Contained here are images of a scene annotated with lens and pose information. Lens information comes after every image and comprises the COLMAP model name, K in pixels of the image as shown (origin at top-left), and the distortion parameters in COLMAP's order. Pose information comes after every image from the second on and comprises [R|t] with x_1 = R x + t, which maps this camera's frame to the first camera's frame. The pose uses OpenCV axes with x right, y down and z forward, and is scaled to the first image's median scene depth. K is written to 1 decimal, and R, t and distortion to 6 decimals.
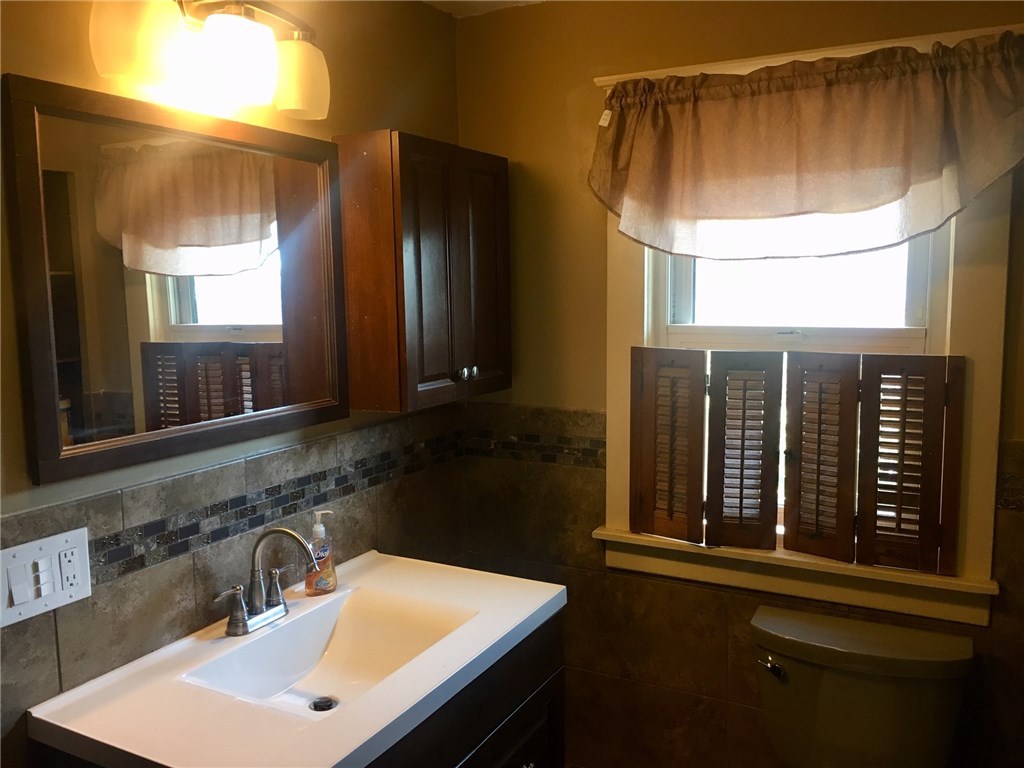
lens RADIAL K [[878.0, 0, 512.4], [0, 878.0, 381.5], [0, 0, 1]] dist [0.086242, -0.121170]
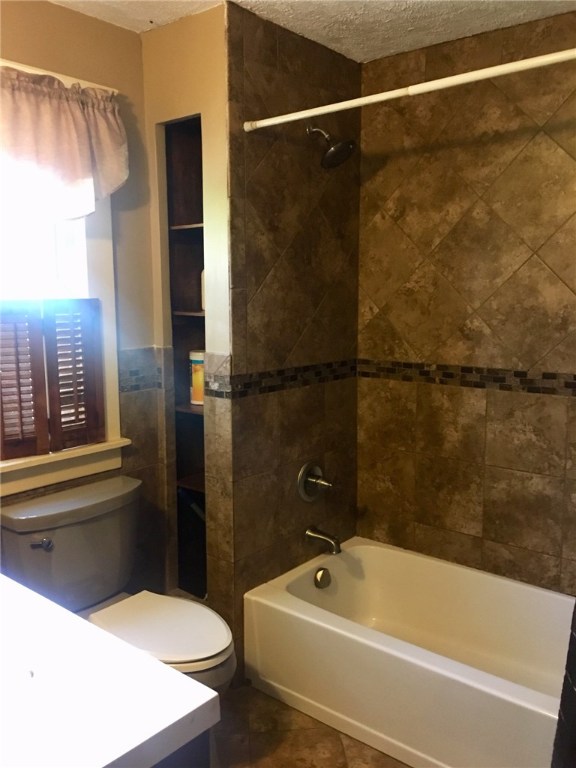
lens RADIAL K [[658.5, 0, 288.0], [0, 658.5, 384.0], [0, 0, 1]] dist [0.086242, -0.121170]
pose [[0.207834, -0.128154, 0.969733, -0.549082], [0.107677, 0.988353, 0.107537, 0.028491], [-0.972219, 0.082068, 0.219213, 0.426967]]
